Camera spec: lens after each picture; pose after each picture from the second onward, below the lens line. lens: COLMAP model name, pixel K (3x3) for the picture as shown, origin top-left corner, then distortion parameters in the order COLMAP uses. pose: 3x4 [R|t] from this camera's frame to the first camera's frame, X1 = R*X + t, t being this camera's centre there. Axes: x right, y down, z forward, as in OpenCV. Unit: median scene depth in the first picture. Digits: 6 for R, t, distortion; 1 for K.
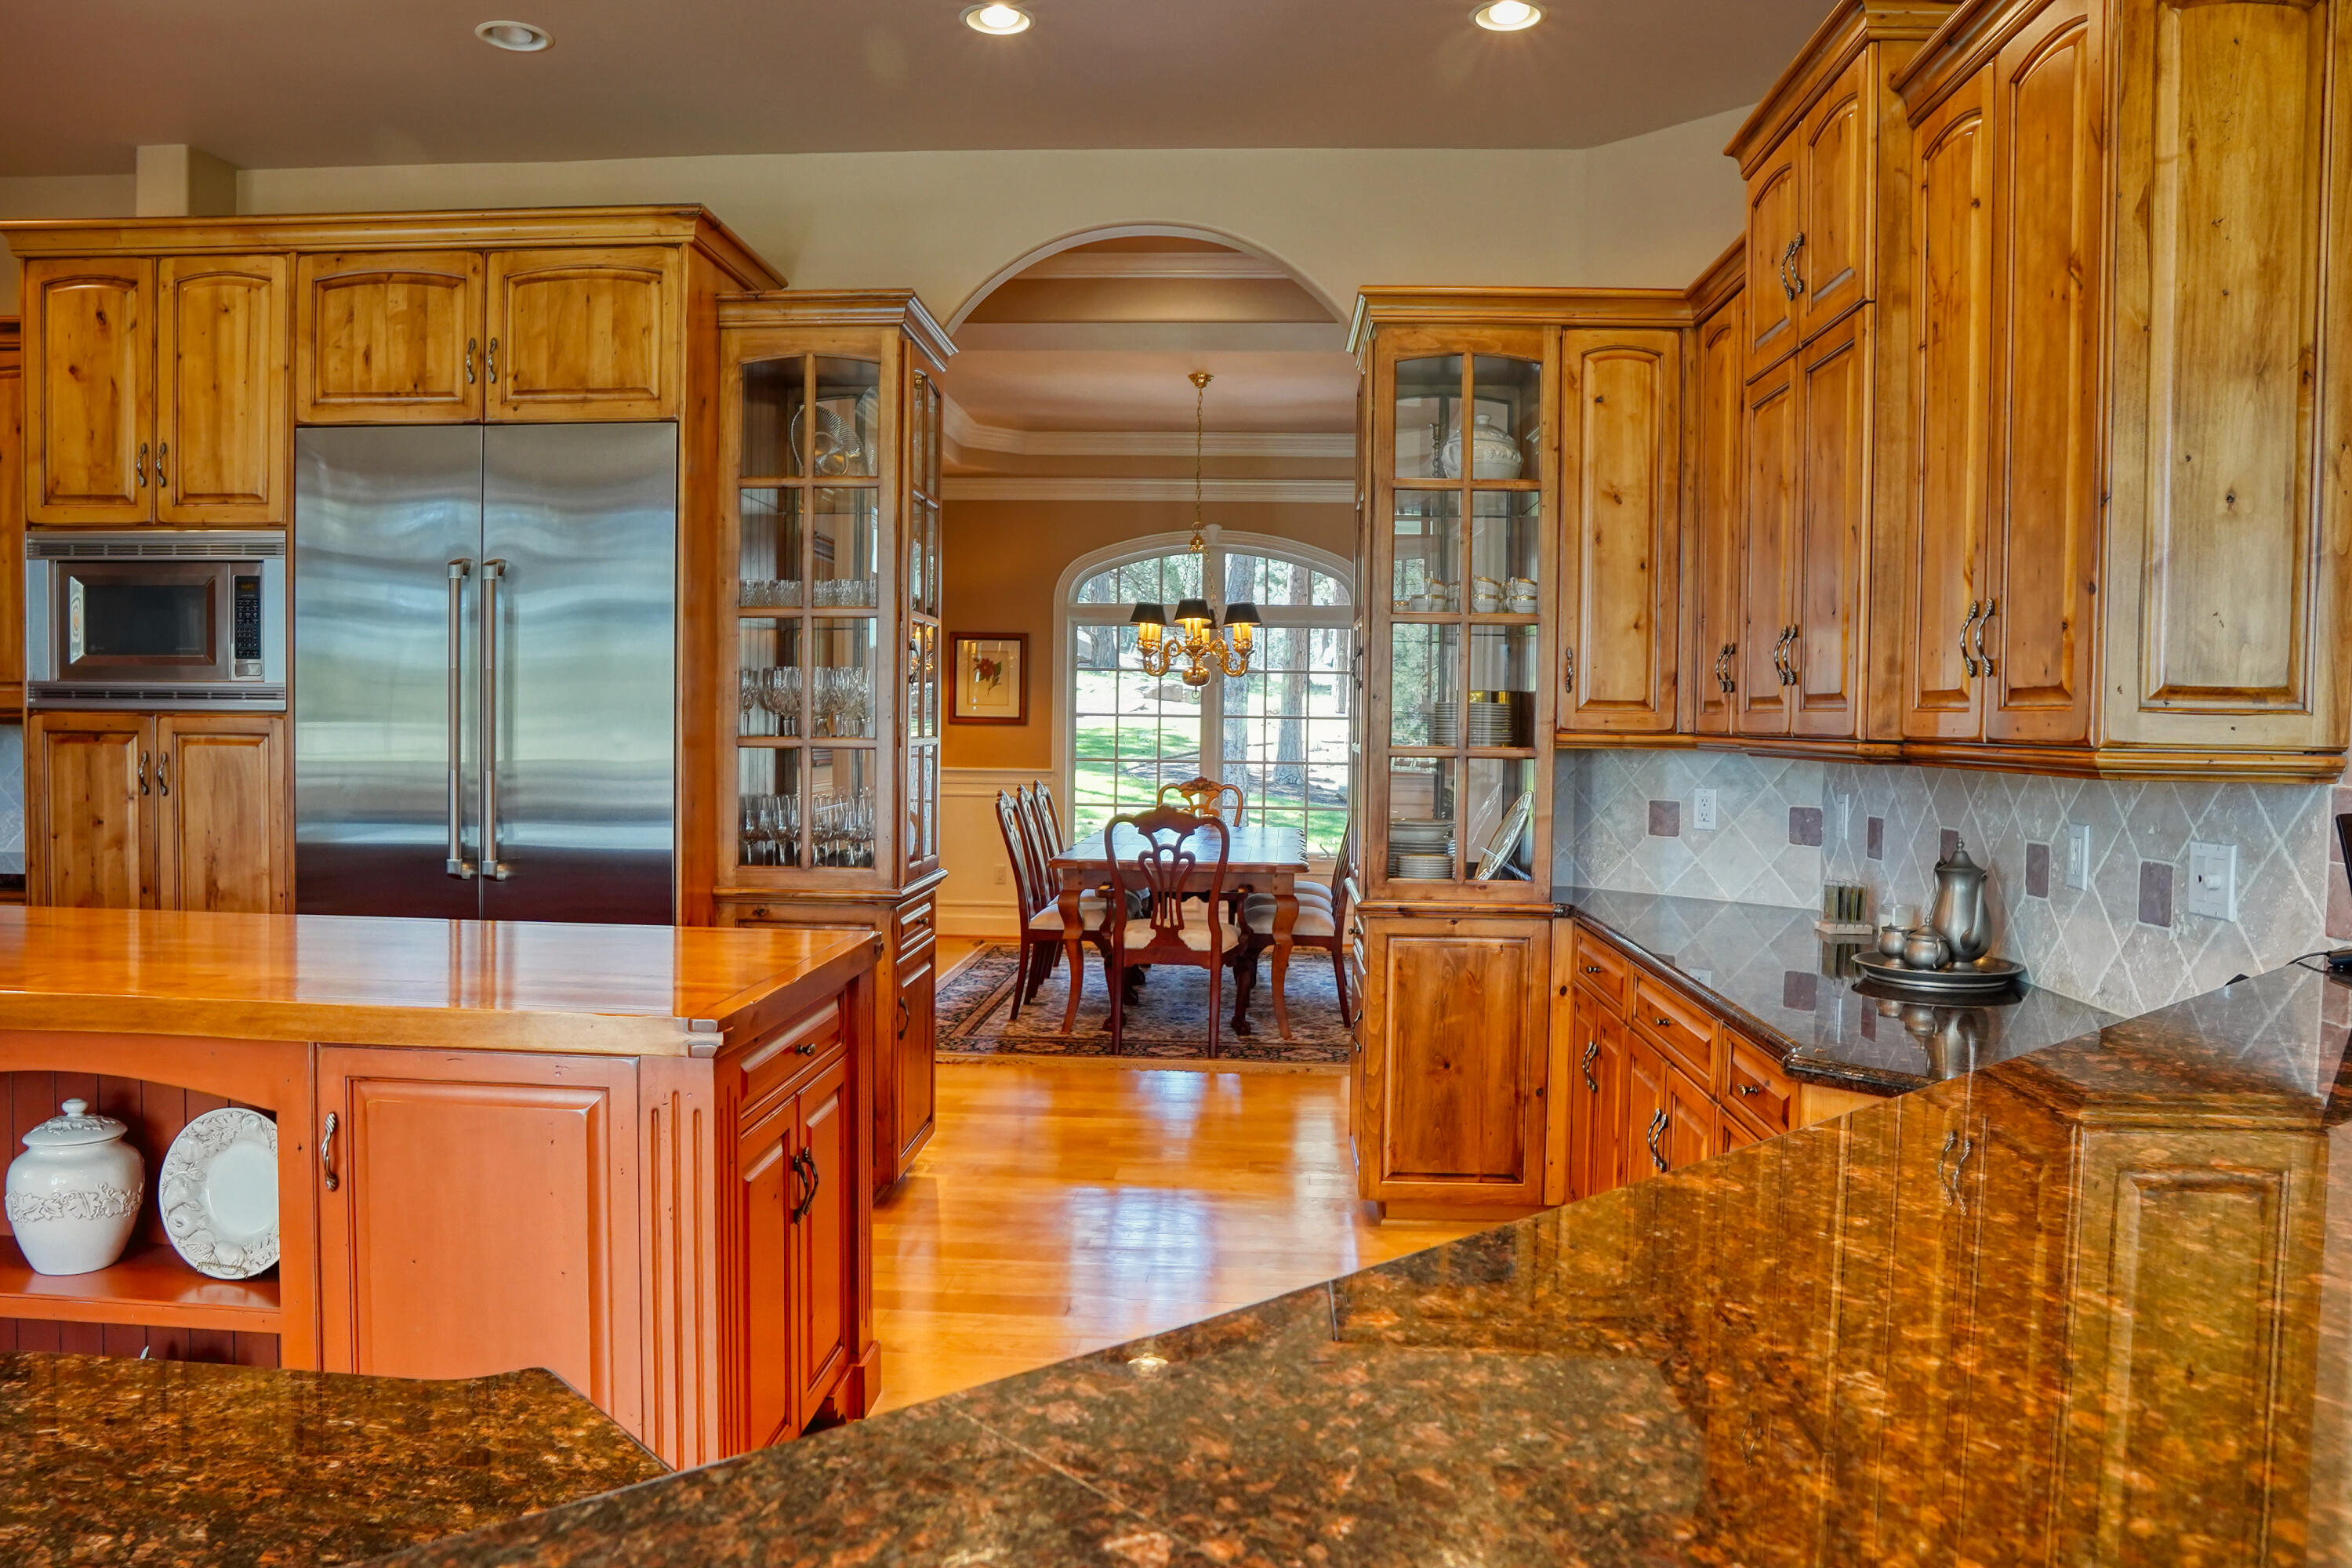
lens RADIAL K [[1656.9, 0, 1172.0], [0, 1656.9, 780.4], [0, 0, 1]] dist [-0.110158, 0.071877]
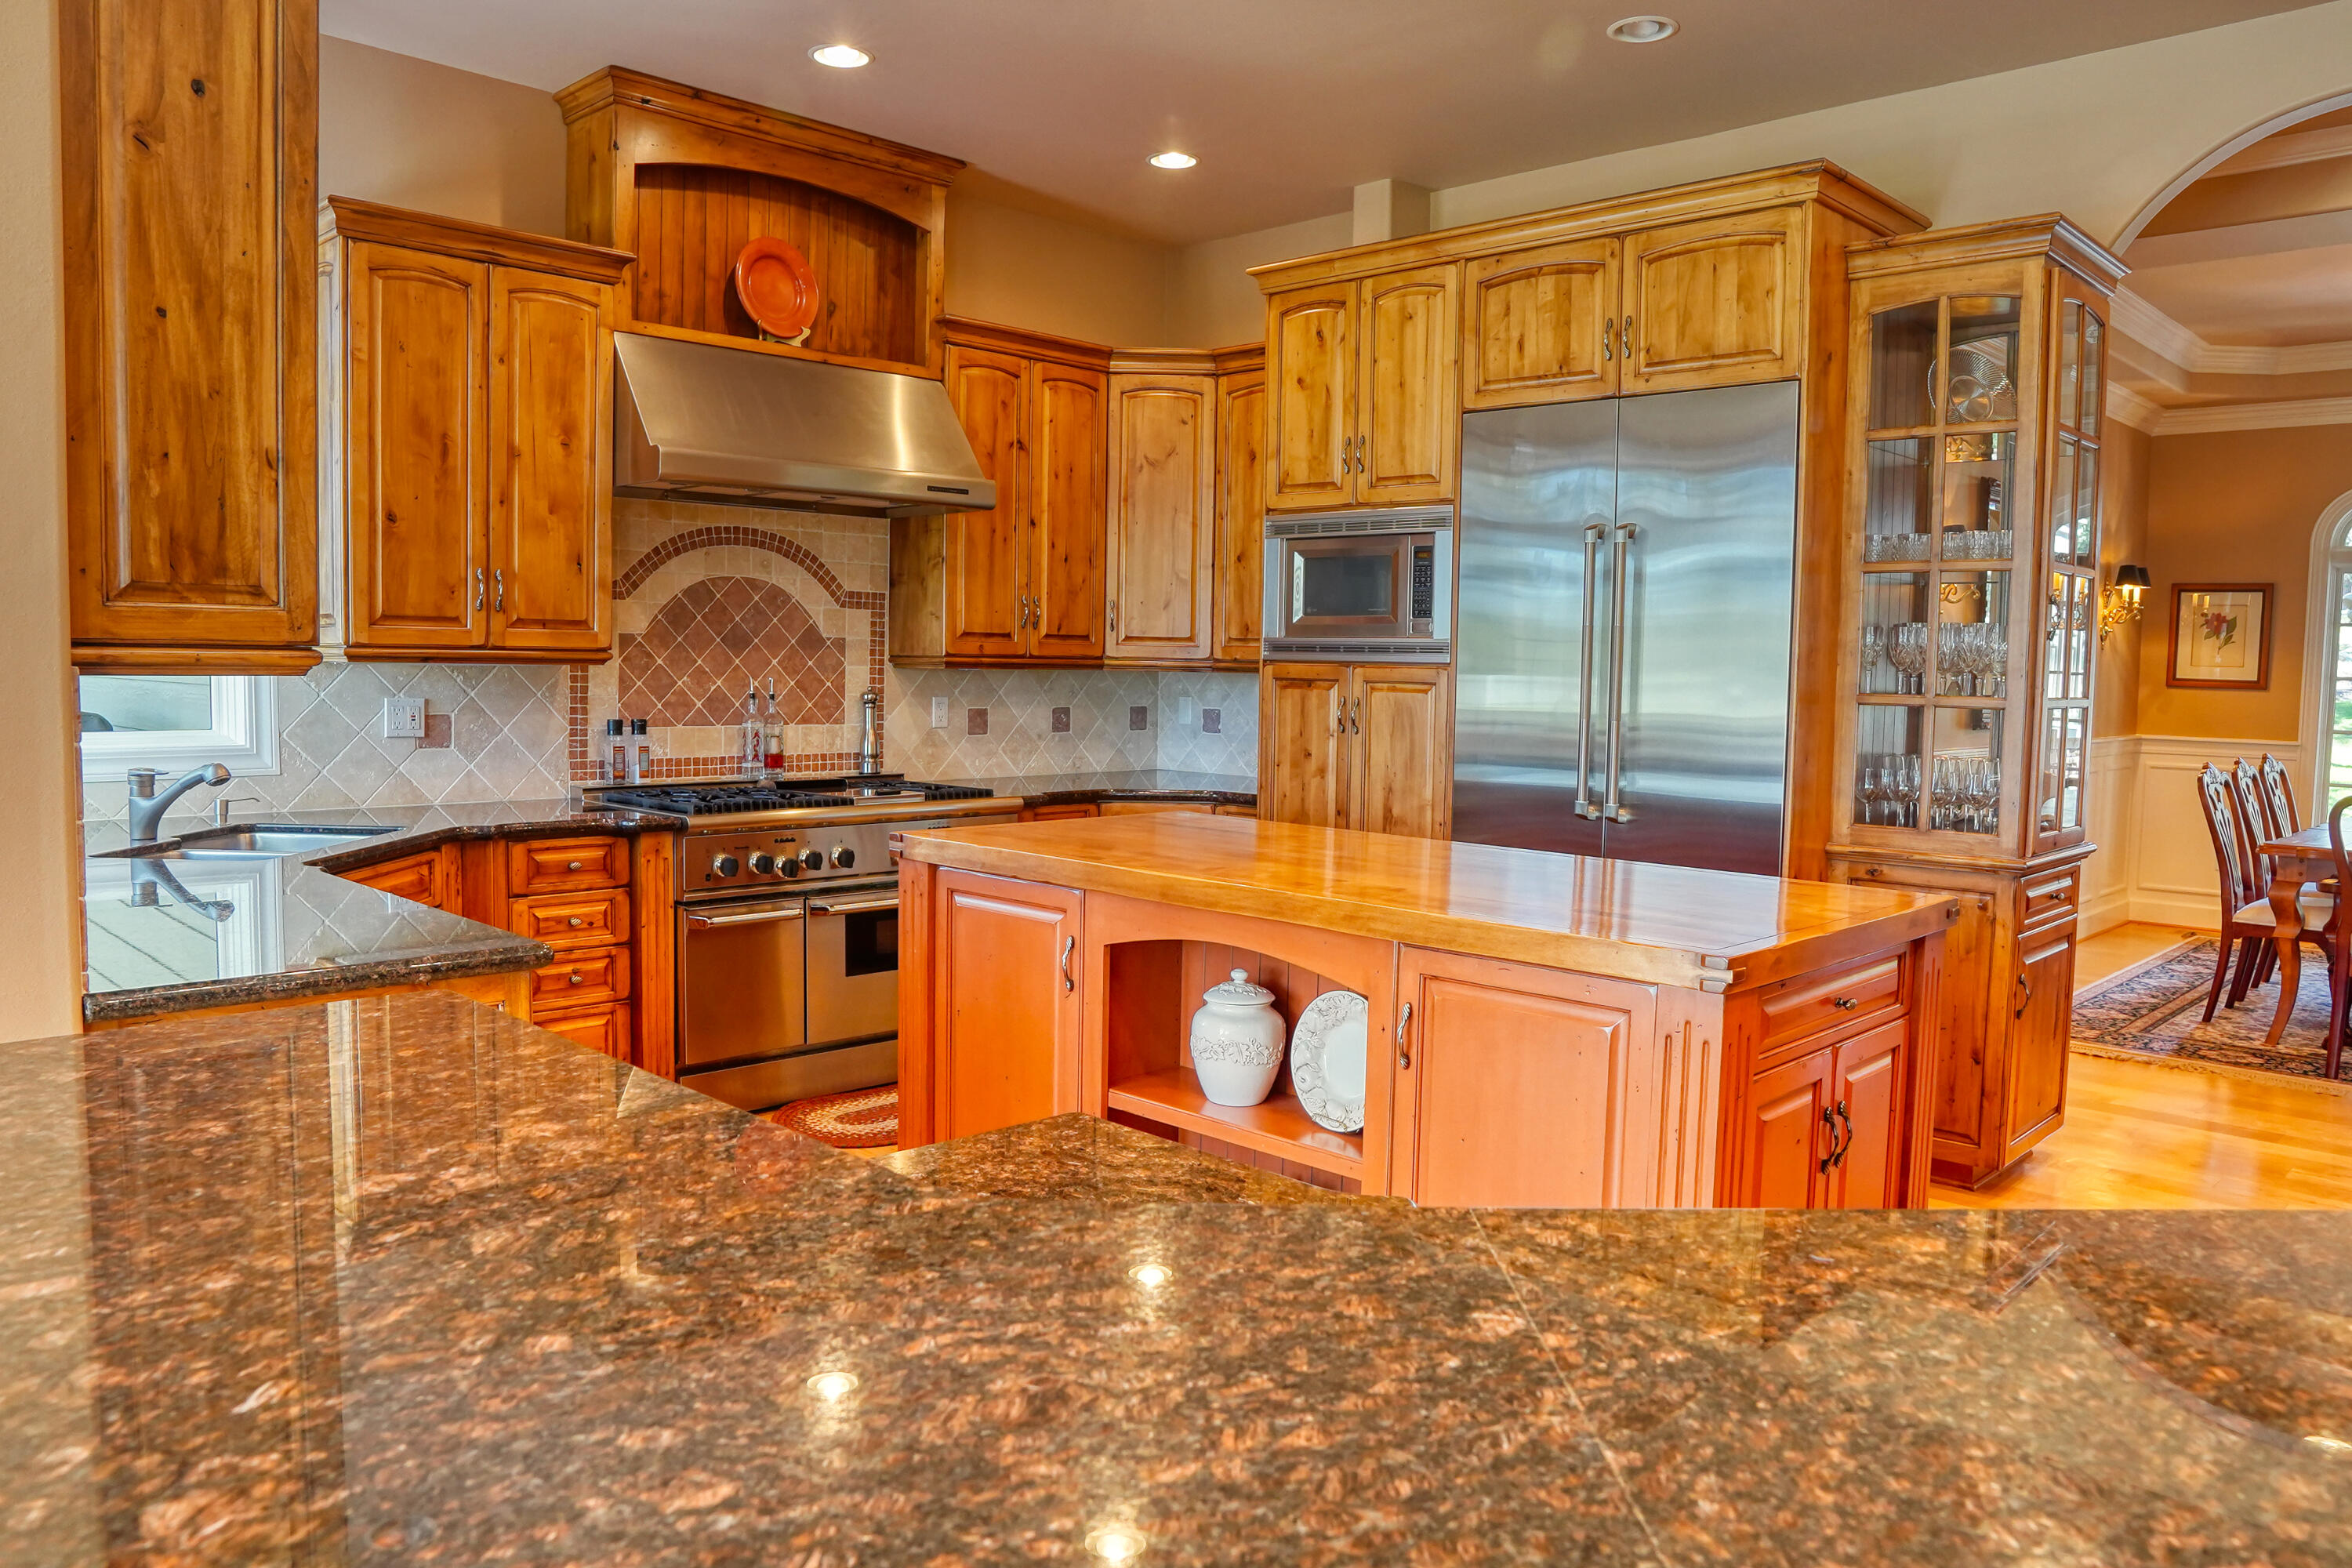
lens RADIAL K [[1656.9, 0, 1172.4], [0, 1656.9, 780.8], [0, 0, 1]] dist [-0.110158, 0.071877]
pose [[0.754758, 0.048436, -0.654213, 0.071788], [-0.031769, 0.998799, 0.037297, 0.002565], [0.655234, -0.007366, 0.755390, -0.012380]]
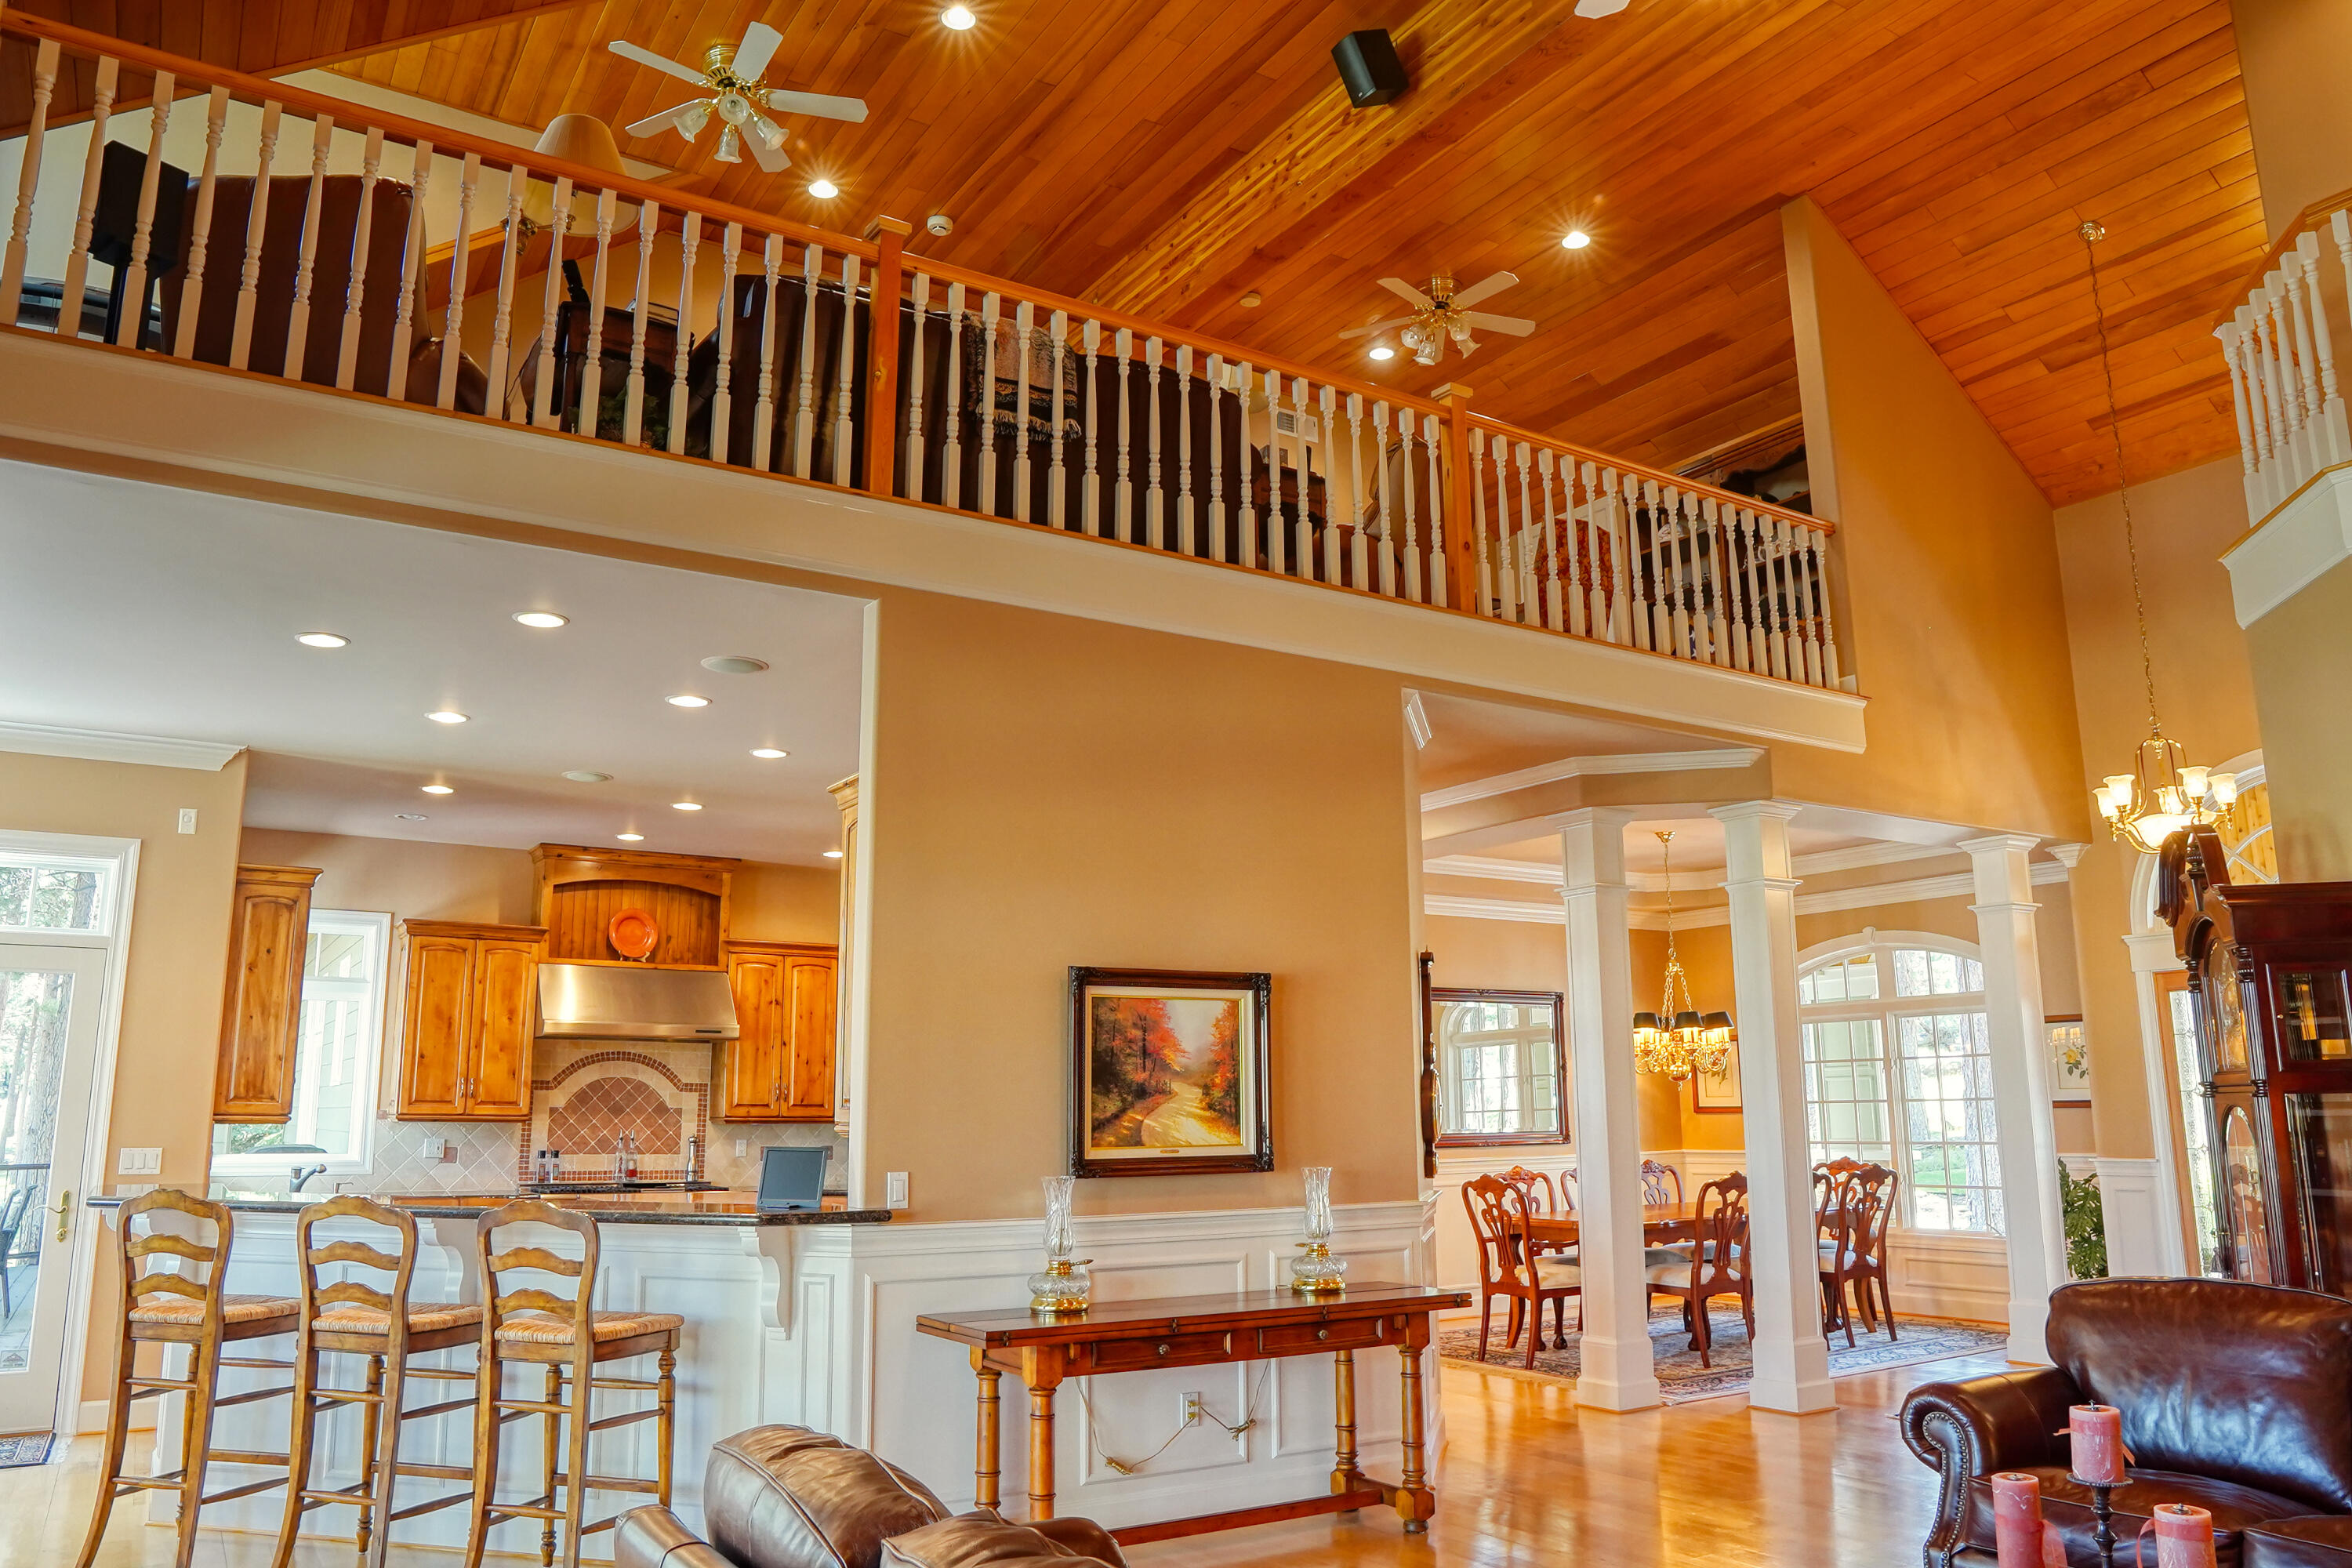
lens RADIAL K [[1656.9, 0, 1169.4], [0, 1656.9, 778.9], [0, 0, 1]] dist [-0.110158, 0.071877]
pose [[0.581466, -0.177966, -0.793867, 1.570089], [-0.015143, 0.973245, -0.229270, 0.018234], [0.813429, 0.145334, 0.563214, -0.051571]]
